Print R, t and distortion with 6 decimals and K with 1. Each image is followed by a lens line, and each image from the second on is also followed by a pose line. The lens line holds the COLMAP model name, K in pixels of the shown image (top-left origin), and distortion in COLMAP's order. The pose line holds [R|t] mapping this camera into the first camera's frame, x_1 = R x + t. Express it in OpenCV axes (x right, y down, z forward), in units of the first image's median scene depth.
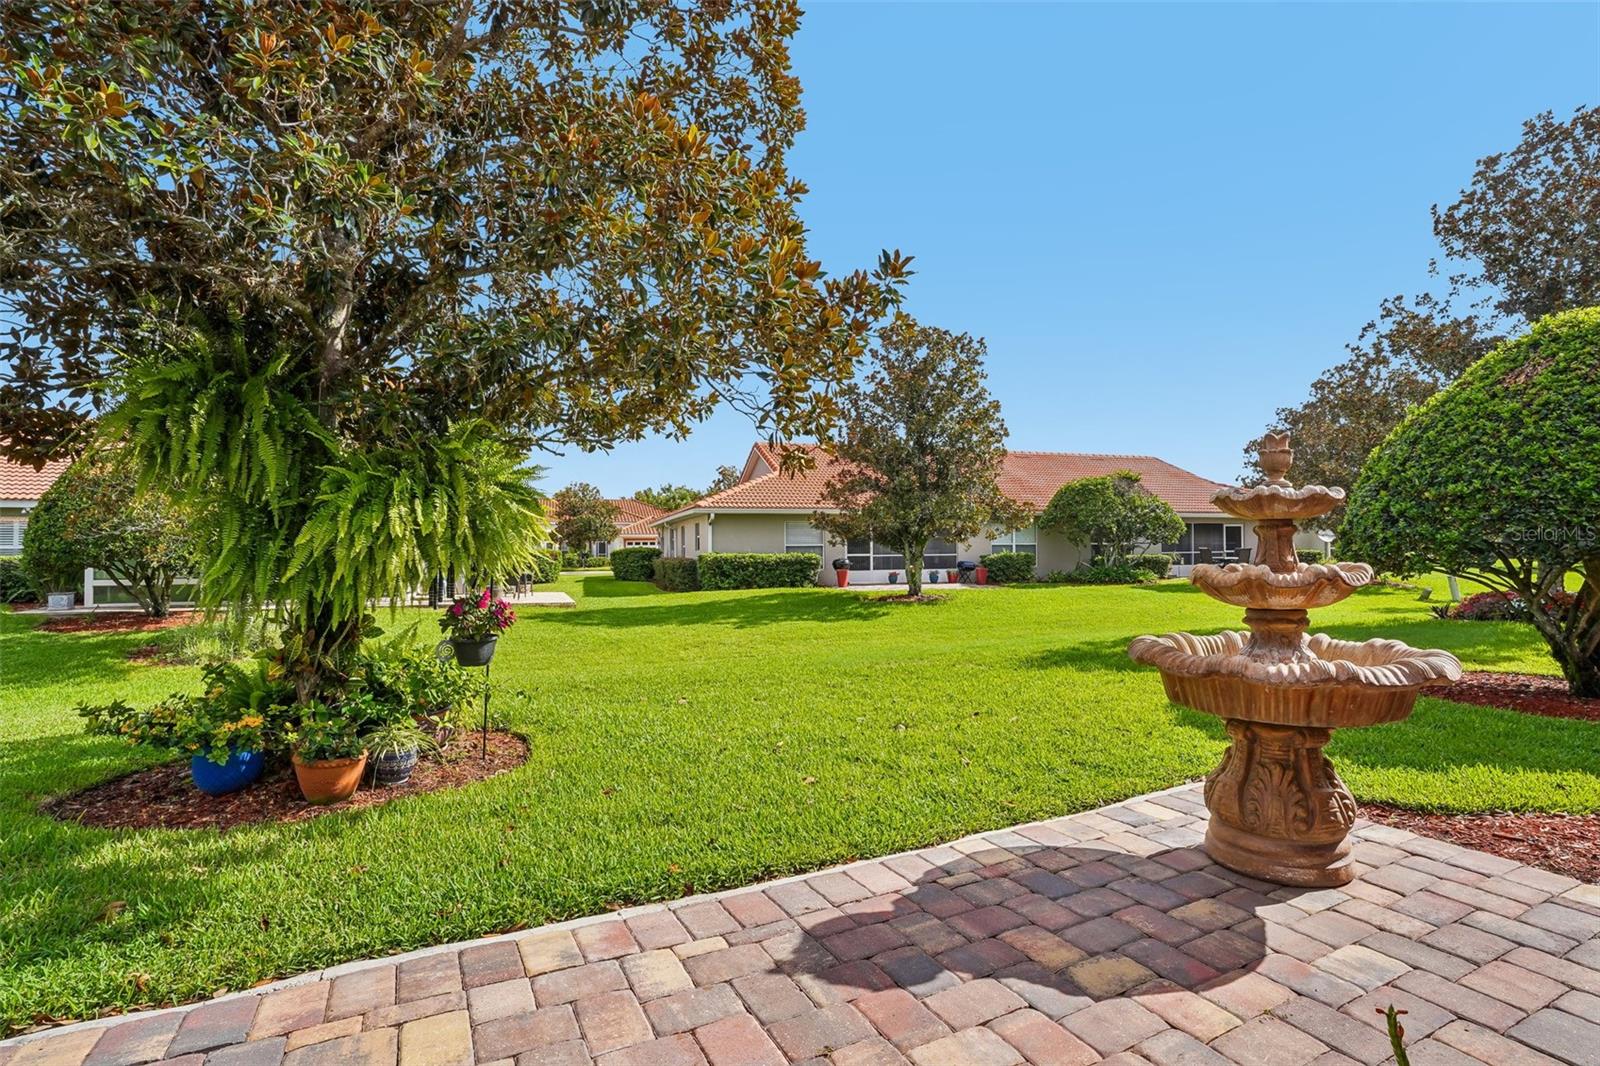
lens RADIAL K [[781.4, 0, 800.0], [0, 781.4, 533.0], [0, 0, 1]] dist [-0.089992, 0.040490]
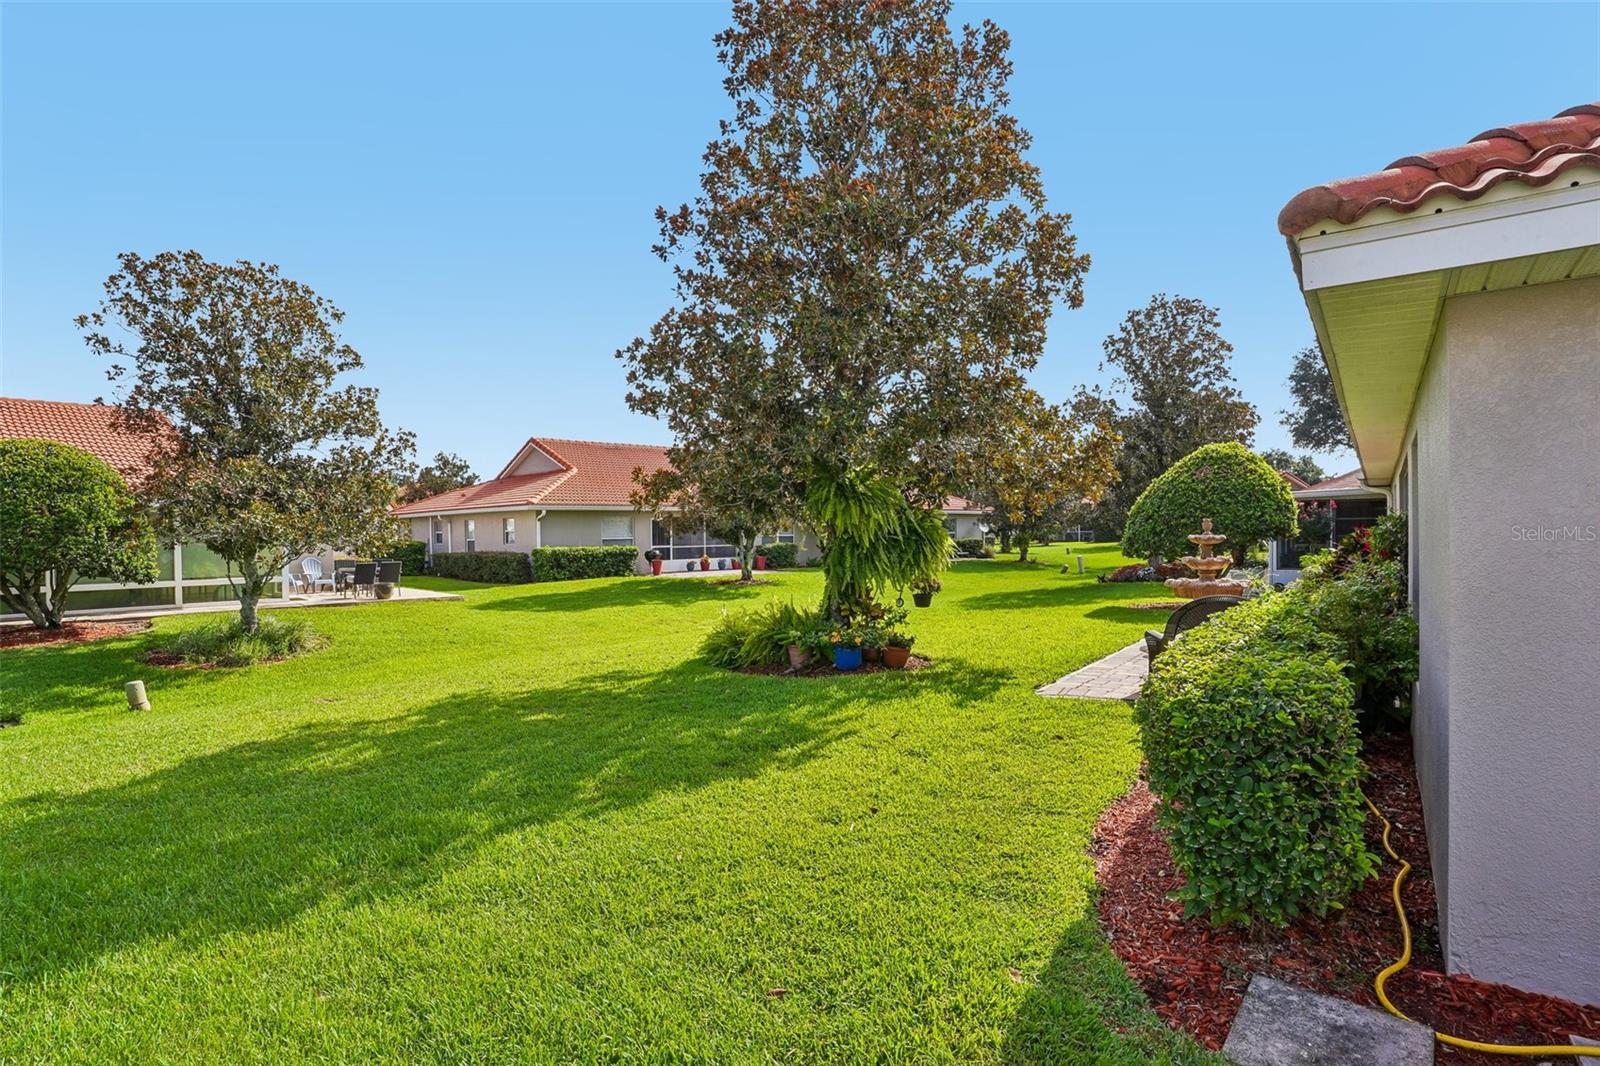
lens RADIAL K [[803.7, 0, 800.0], [0, 803.7, 533.0], [0, 0, 1]] dist [-0.060544, 0.000188]
pose [[0.895514, -0.007227, 0.444974, -0.295720], [-0.001037, 0.999832, 0.018326, -0.015012], [-0.445031, -0.016872, 0.895356, -0.156821]]
